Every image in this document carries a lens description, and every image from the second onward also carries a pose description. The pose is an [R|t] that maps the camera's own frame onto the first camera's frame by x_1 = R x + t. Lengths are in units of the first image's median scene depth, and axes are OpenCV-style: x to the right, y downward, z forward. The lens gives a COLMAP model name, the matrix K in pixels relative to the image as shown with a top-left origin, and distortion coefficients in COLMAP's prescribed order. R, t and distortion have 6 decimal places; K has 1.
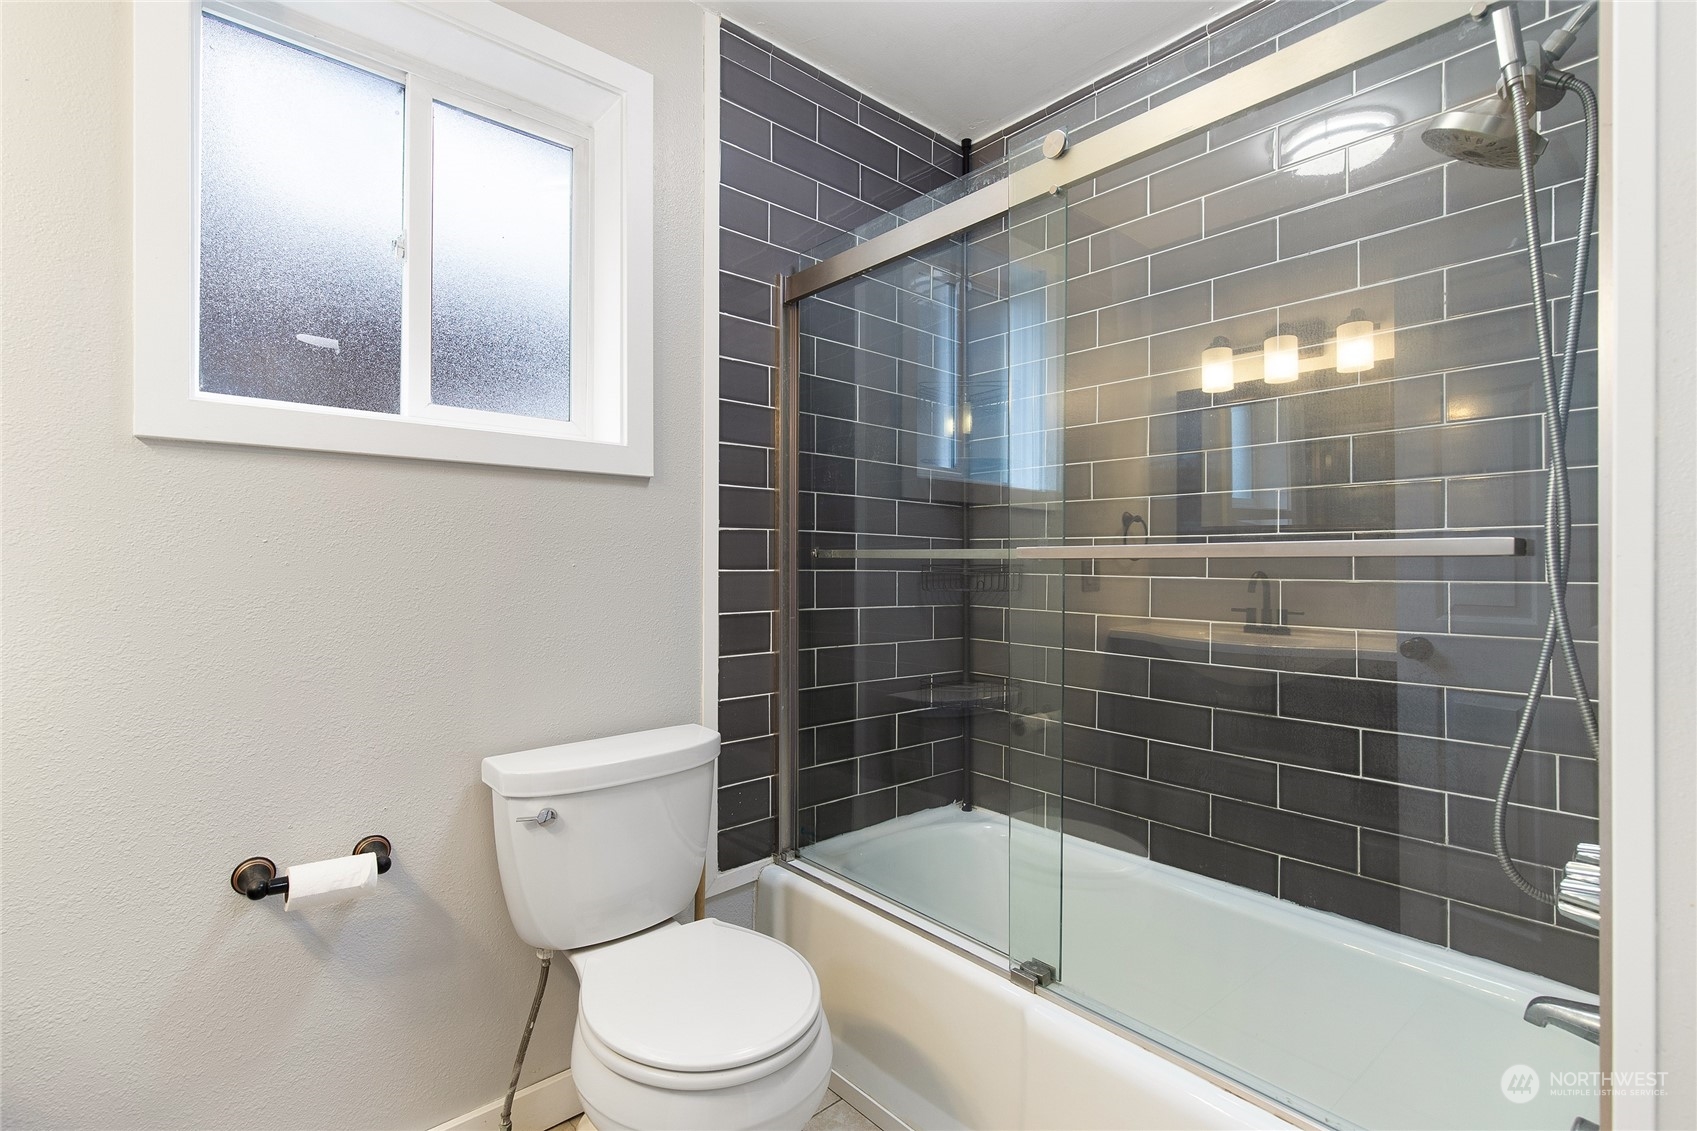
lens RADIAL K [[765.3, 0, 849.0], [0, 765.3, 561.3], [0, 0, 1]] dist [0.010647, -0.001417]
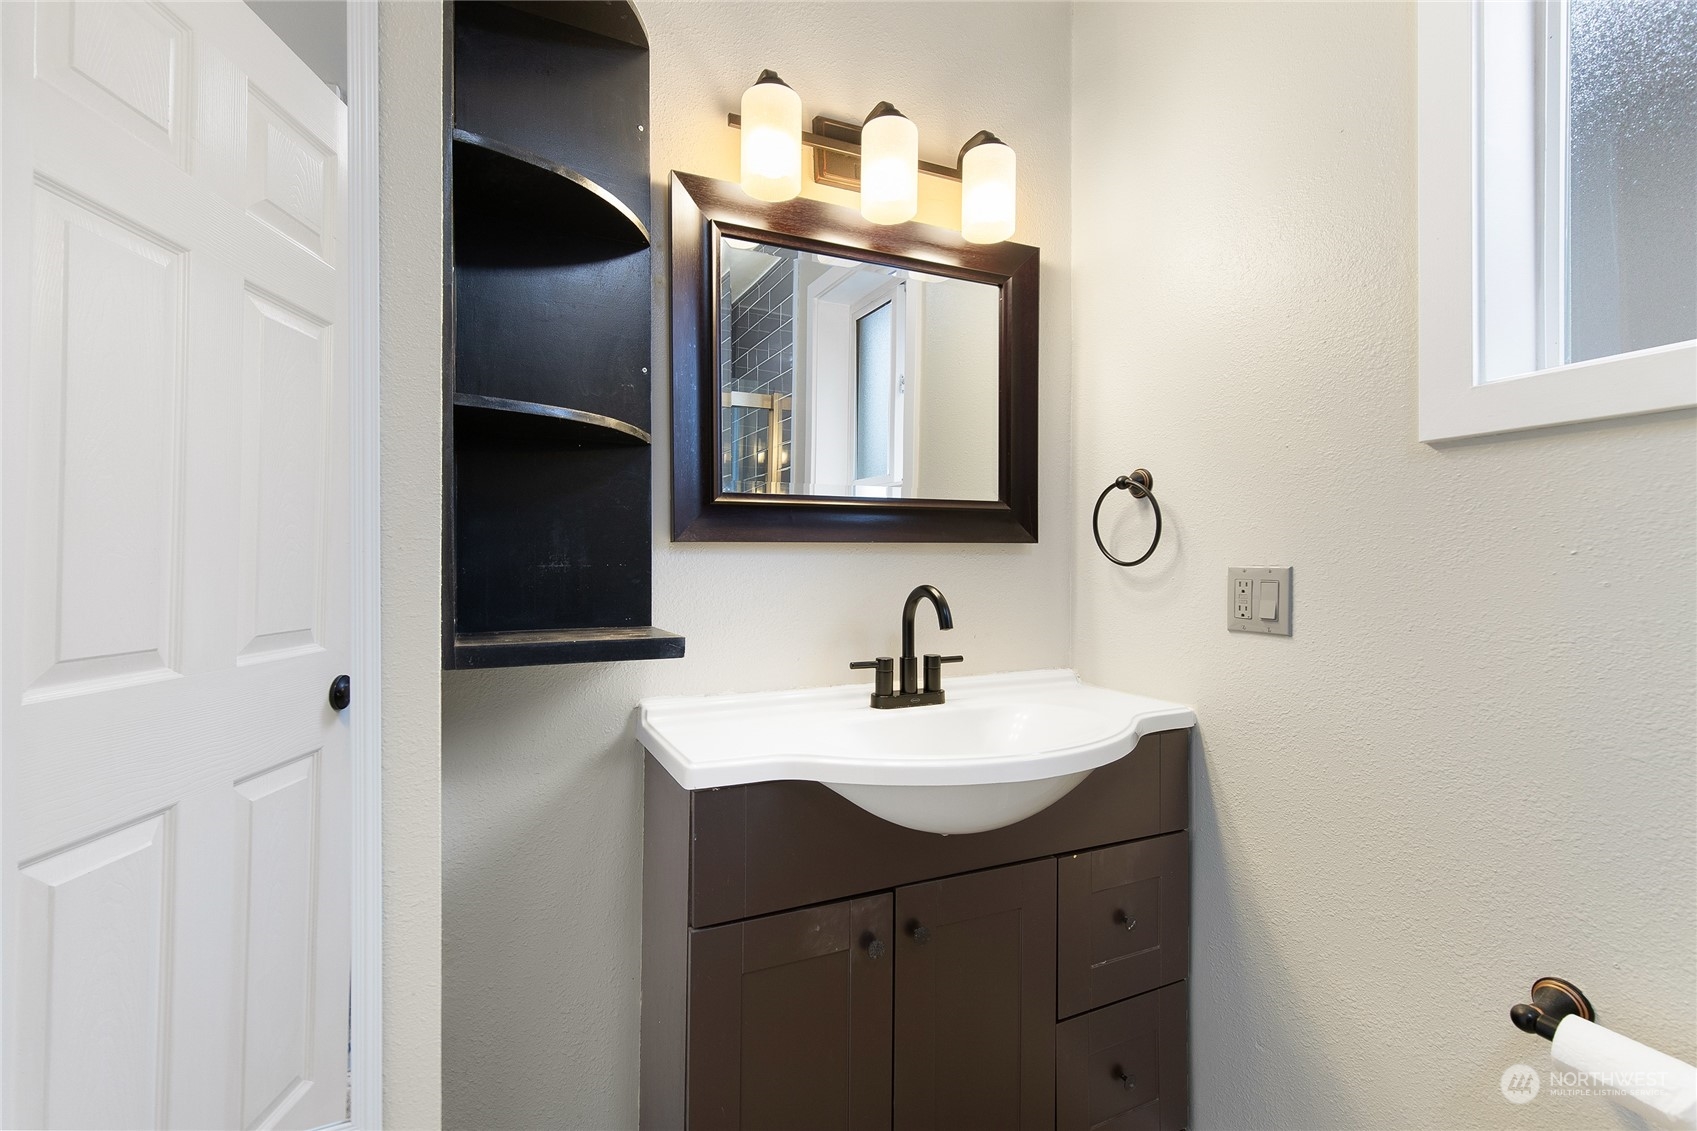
lens RADIAL K [[765.3, 0, 847.6], [0, 765.3, 565.8], [0, 0, 1]] dist [0.010647, -0.001417]
pose [[-0.254619, -0.005374, -0.967027, 0.134964], [0.002716, 0.999977, -0.006272, -0.012068], [0.967038, -0.004223, -0.254598, 0.571413]]
